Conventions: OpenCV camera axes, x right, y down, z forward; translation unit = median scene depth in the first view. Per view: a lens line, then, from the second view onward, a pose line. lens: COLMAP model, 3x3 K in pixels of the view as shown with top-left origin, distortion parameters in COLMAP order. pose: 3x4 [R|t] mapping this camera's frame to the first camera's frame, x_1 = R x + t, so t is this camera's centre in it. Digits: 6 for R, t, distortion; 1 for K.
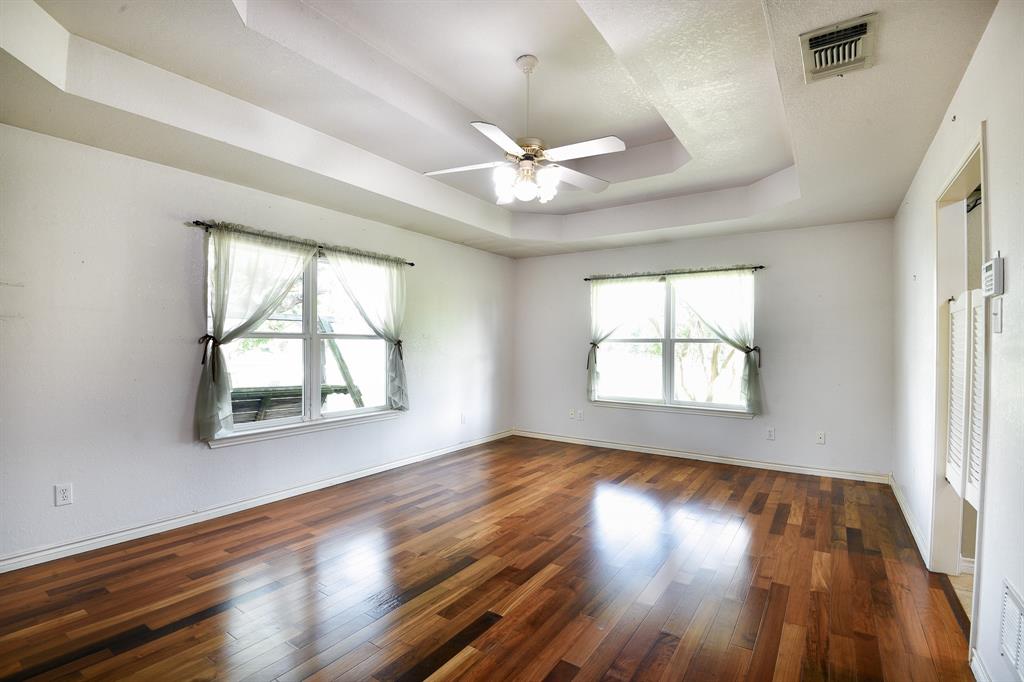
lens RADIAL K [[475.2, 0, 509.9], [0, 475.2, 346.7], [0, 0, 1]] dist [-0.027147, -0.000867]
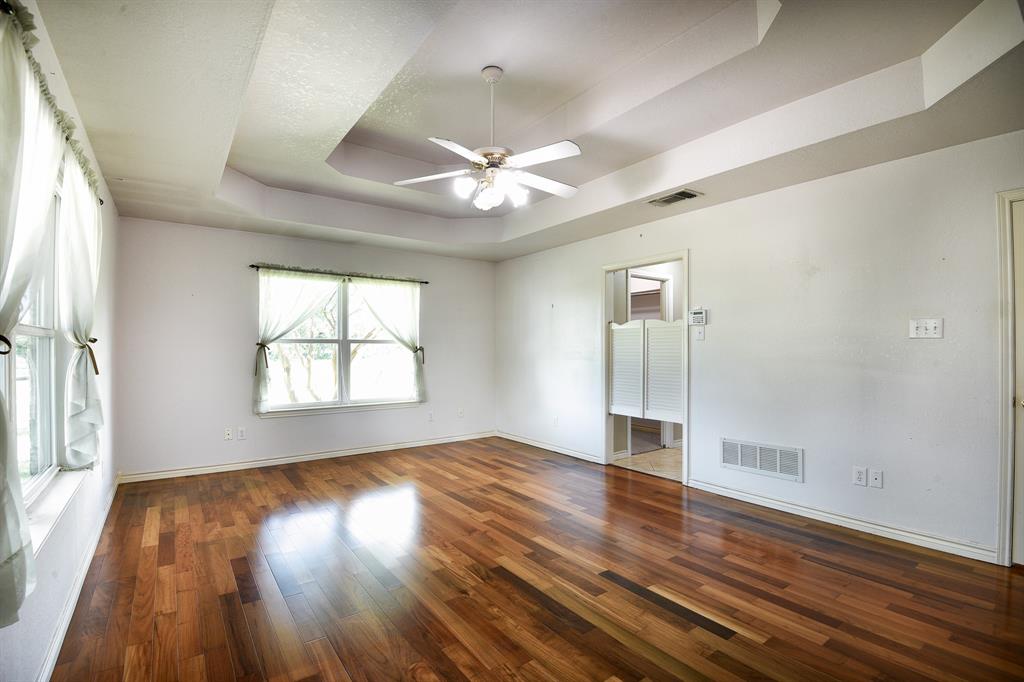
lens RADIAL K [[475.2, 0, 509.9], [0, 475.2, 346.7], [0, 0, 1]] dist [-0.027147, -0.000867]
pose [[0.332286, -0.003859, 0.943171, -0.556008], [0.004597, 0.999986, 0.002472, -0.002808], [-0.943168, 0.003515, 0.332299, 0.371590]]
